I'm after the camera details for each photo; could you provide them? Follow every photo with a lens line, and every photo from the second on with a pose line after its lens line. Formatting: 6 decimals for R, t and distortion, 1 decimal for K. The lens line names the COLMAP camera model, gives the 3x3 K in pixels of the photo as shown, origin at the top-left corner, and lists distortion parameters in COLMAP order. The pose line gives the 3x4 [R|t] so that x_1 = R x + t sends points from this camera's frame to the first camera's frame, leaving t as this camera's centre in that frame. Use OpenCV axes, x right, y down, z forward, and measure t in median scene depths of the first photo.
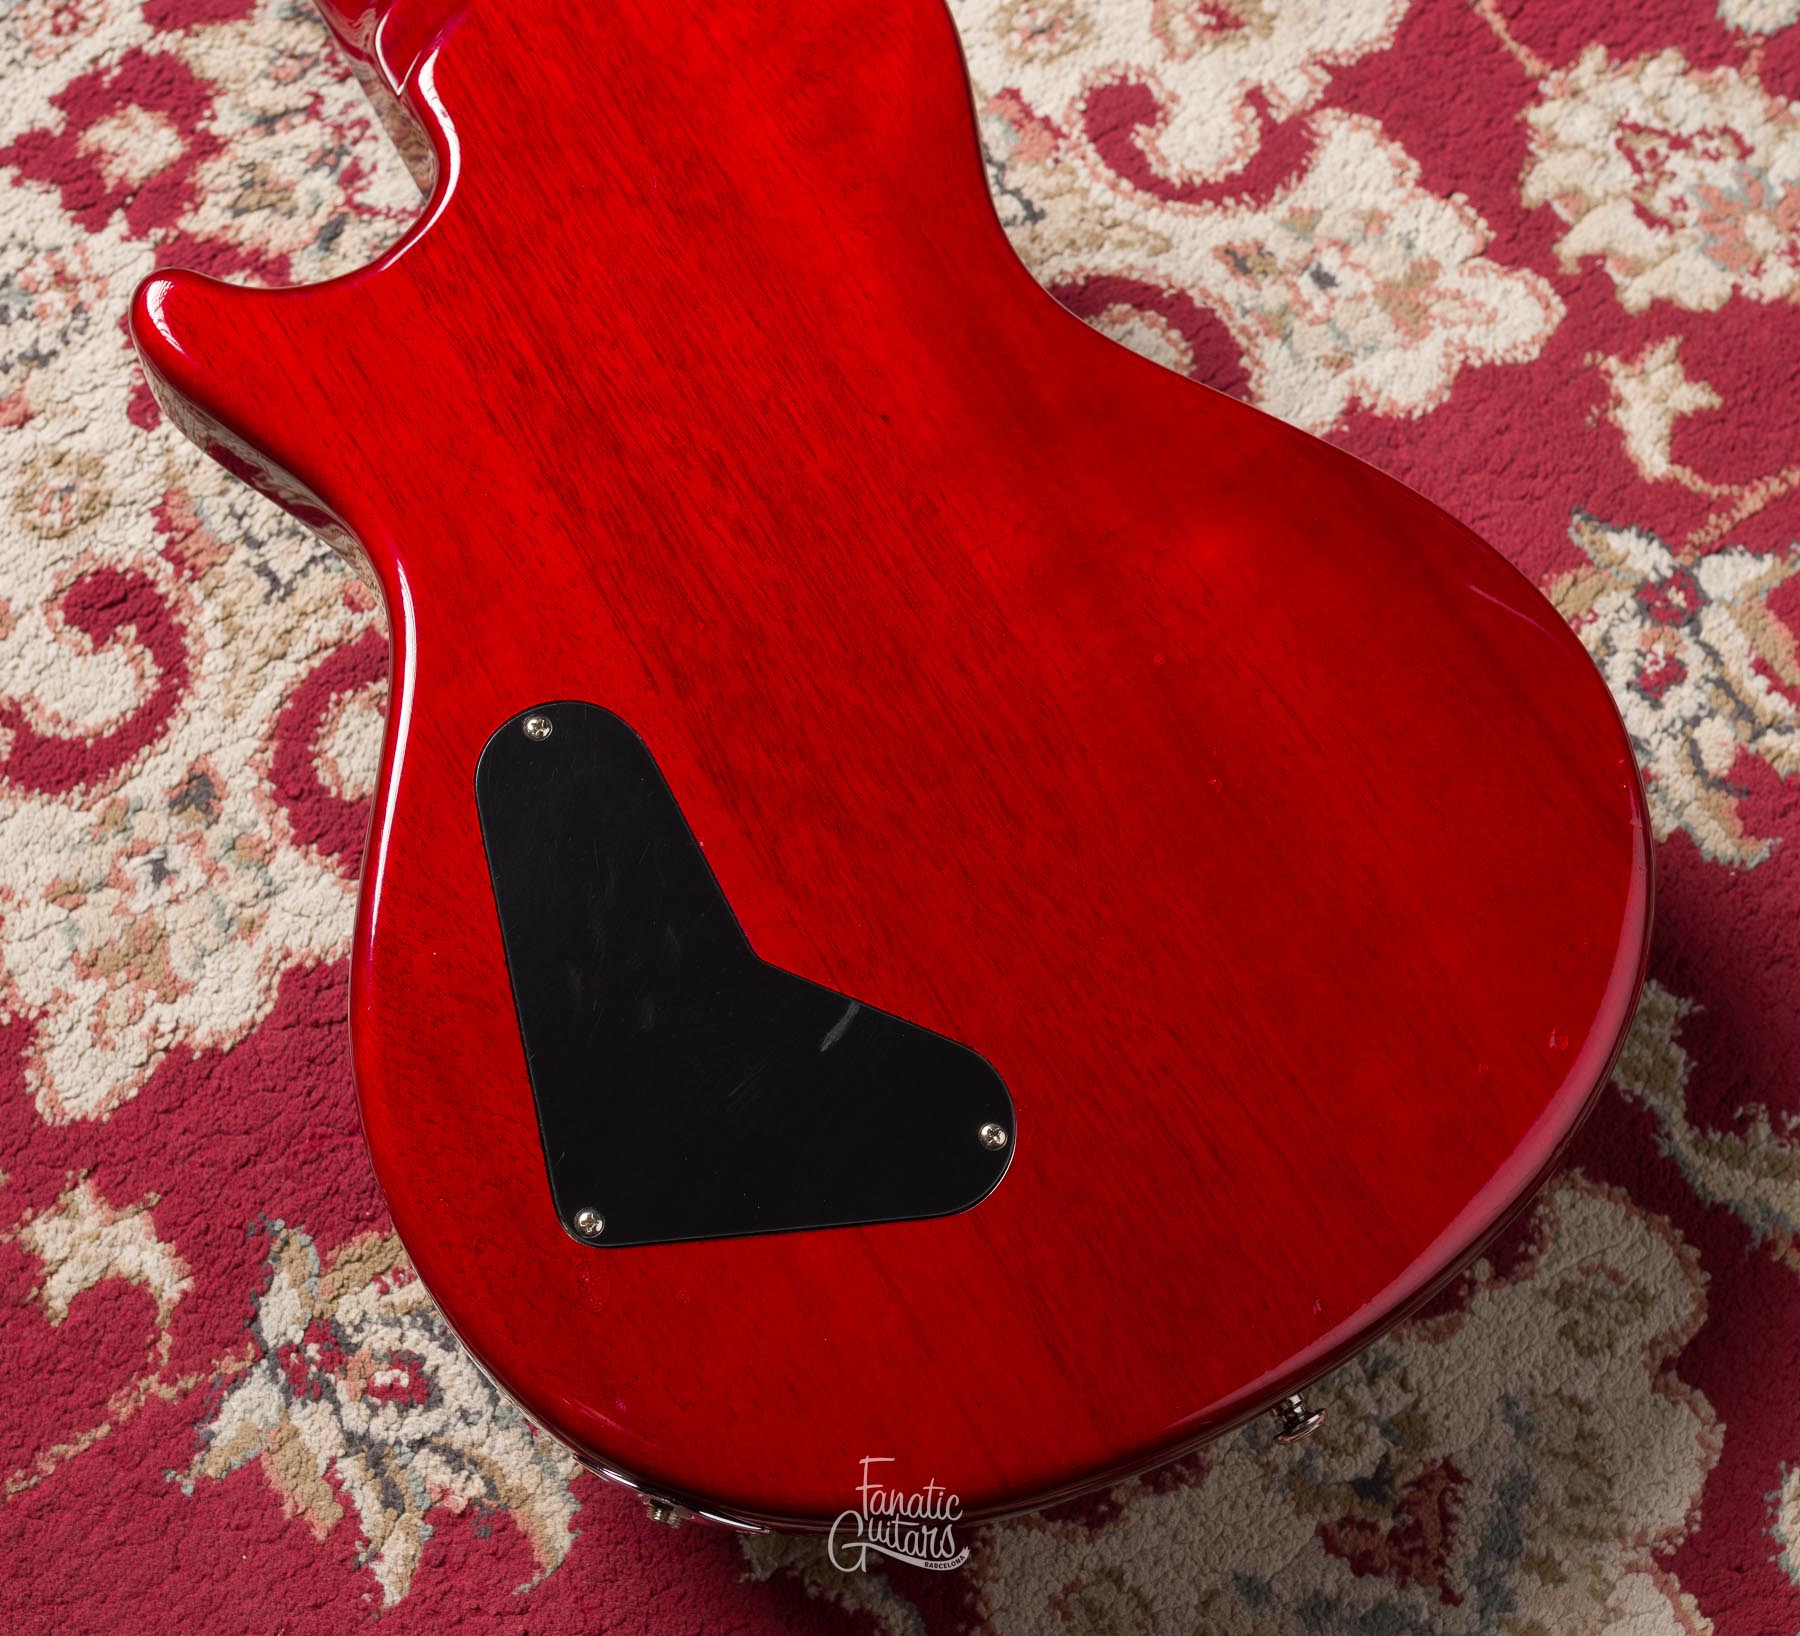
lens RADIAL K [[2521.2, 0, 914.5], [0, 2521.2, 889.5], [0, 0, 1]] dist [0.001675, 0.000000]
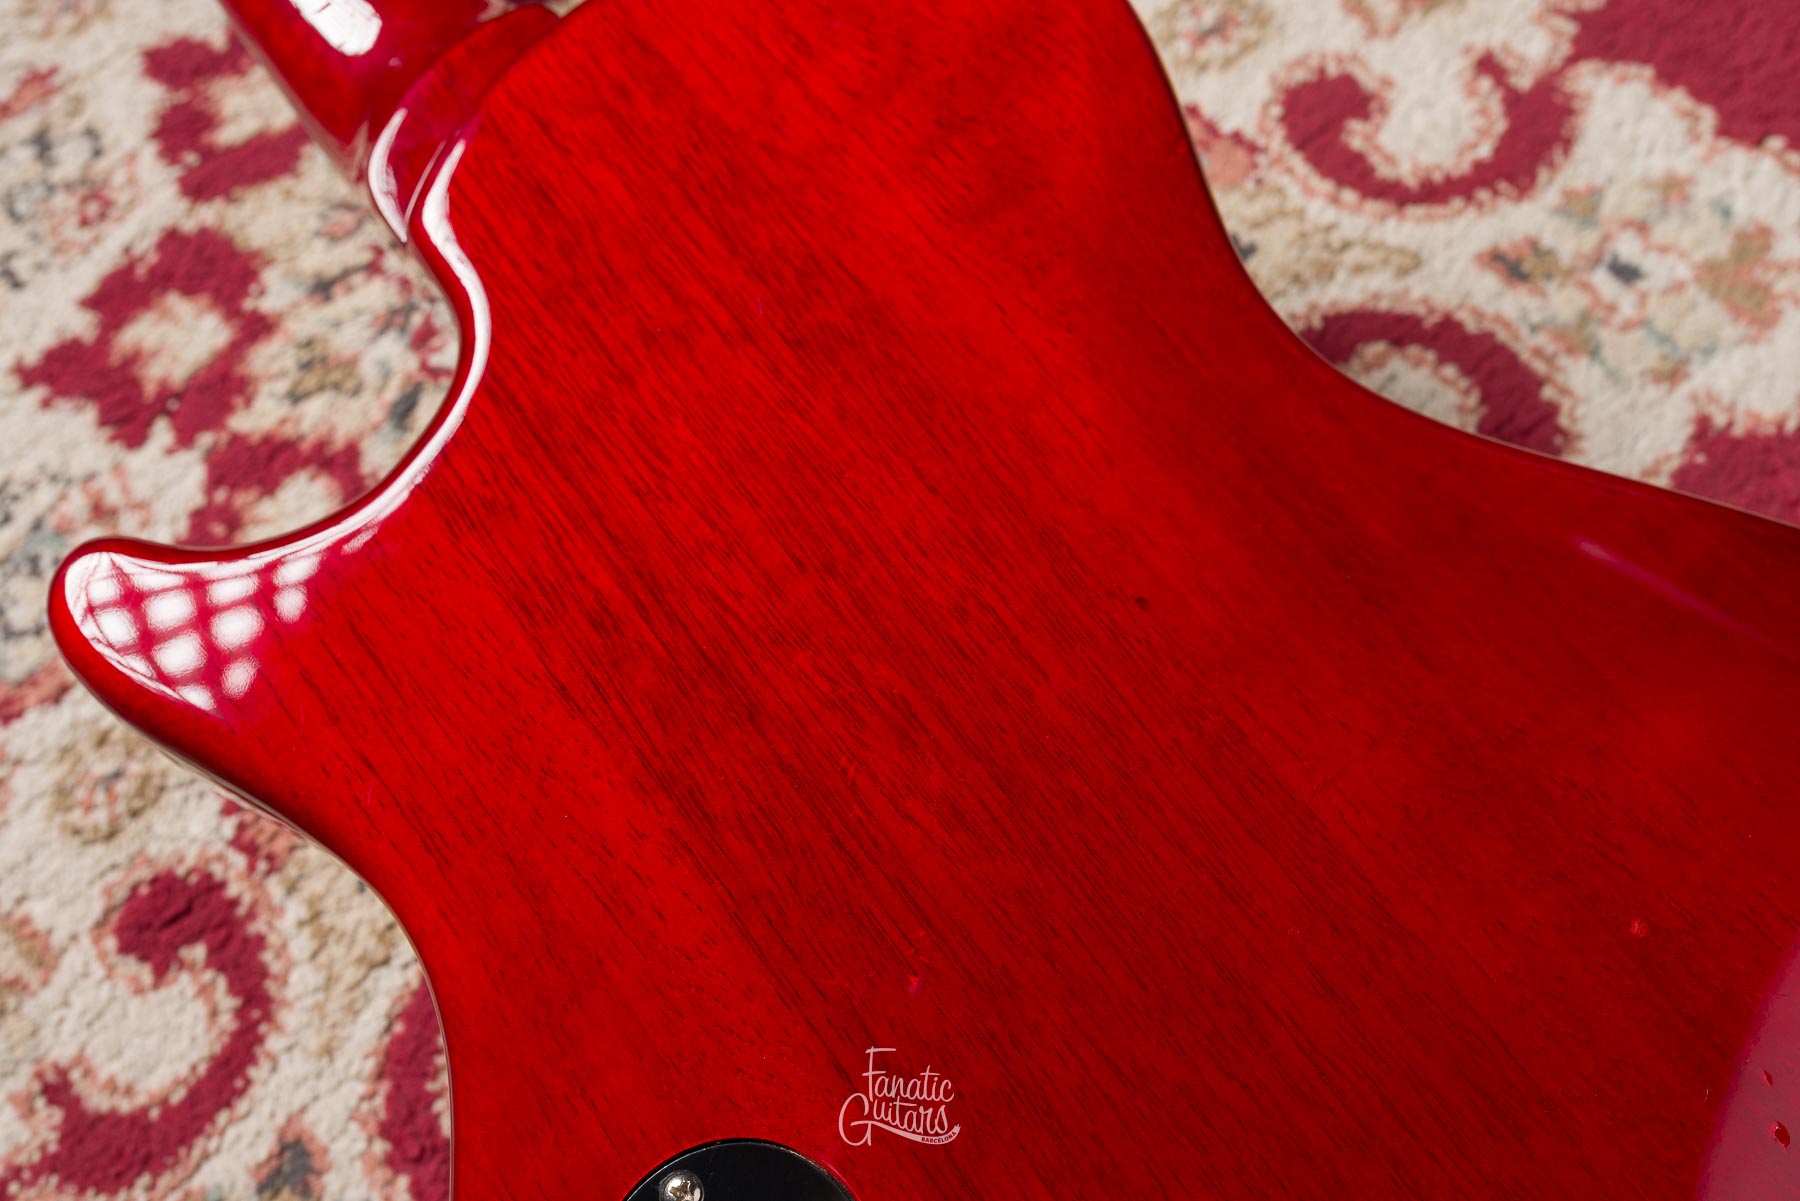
lens RADIAL K [[1788.8, 0, 906.2], [0, 1788.8, 610.9], [0, 0, 1]] dist [0.003172, 0.000000]
pose [[0.986099, -0.142962, -0.084683, -0.028334], [0.138124, 0.988565, -0.060508, -0.139710], [0.092365, 0.047970, 0.994569, 0.444433]]
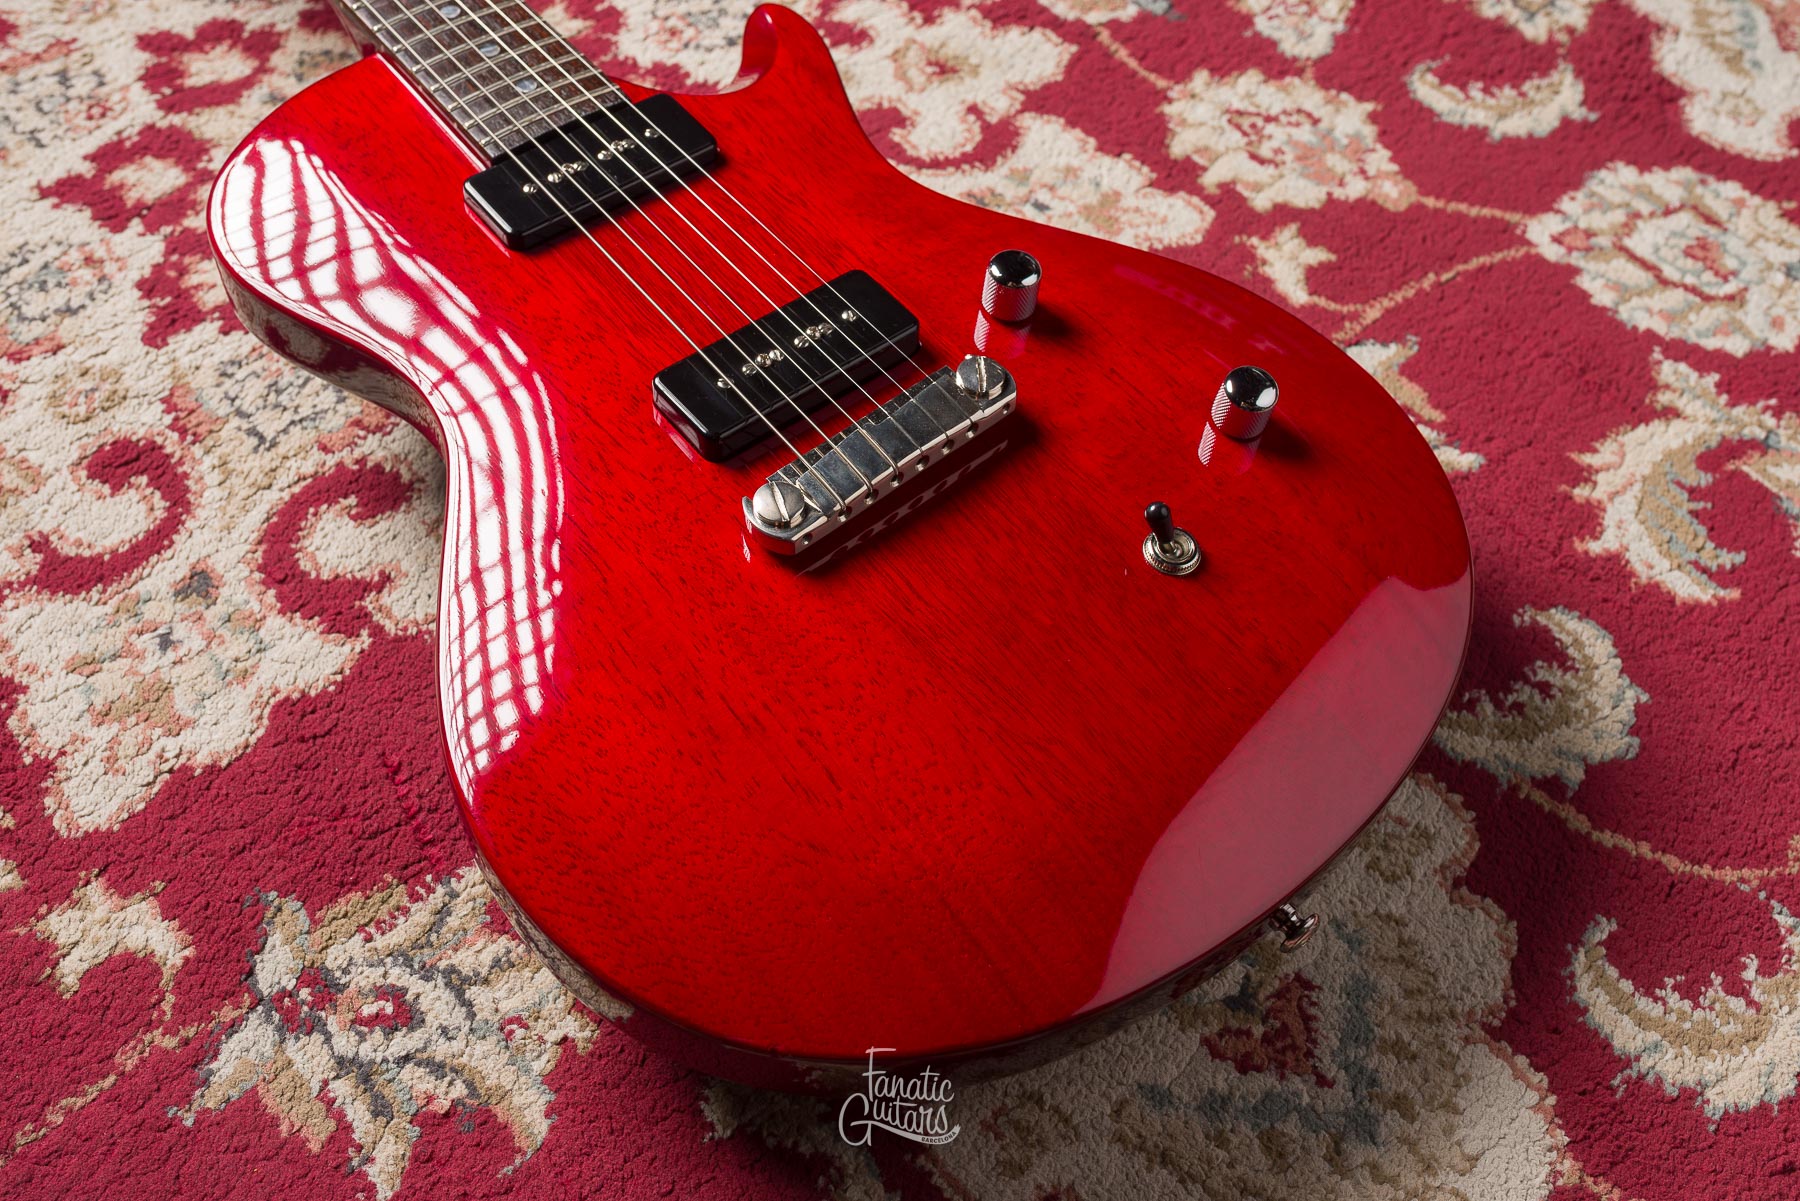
lens RADIAL K [[1788.8, 0, 901.4], [0, 1788.8, 575.5], [0, 0, 1]] dist [0.003172, 0.000000]
pose [[0.989809, -0.087992, 0.111965, -0.042548], [0.118152, 0.946345, -0.300784, 0.244369], [-0.079490, 0.310948, 0.947097, 0.145846]]
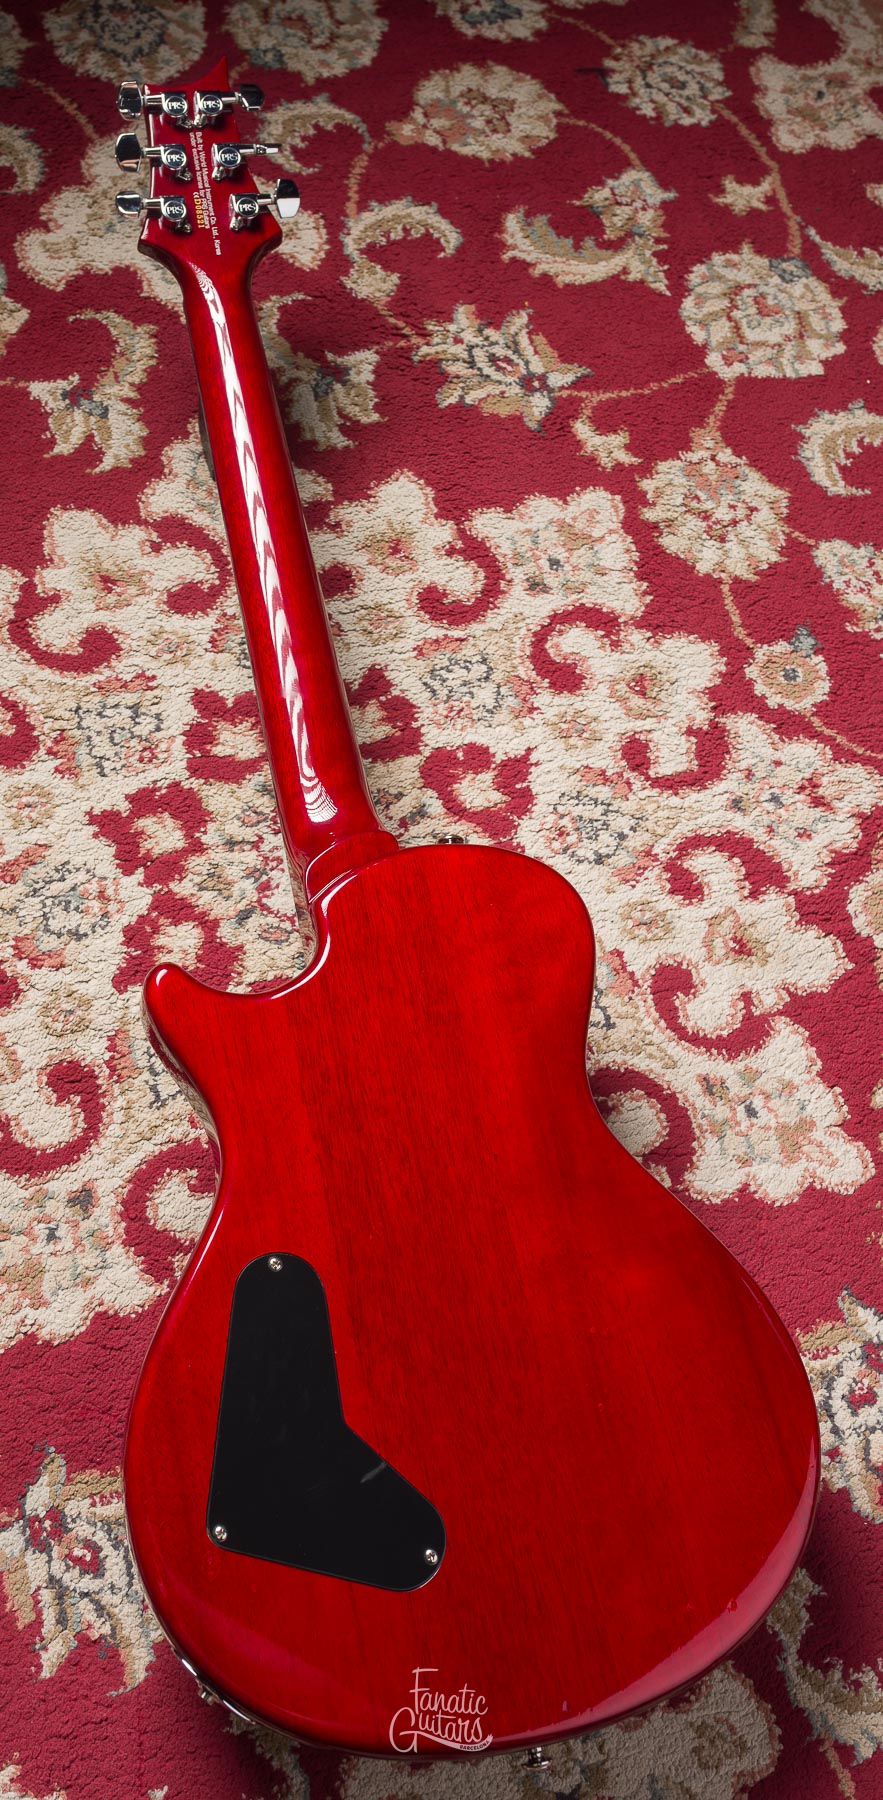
lens RADIAL K [[1829.7, 0, 343.8], [0, 1829.7, 871.1], [0, 0, 1]] dist [-0.003555, 0.000000]
pose [[0.945567, 0.314812, -0.082444, -0.063102], [-0.322976, 0.938868, -0.119219, -0.159003], [0.039872, 0.139357, 0.989439, -0.350745]]
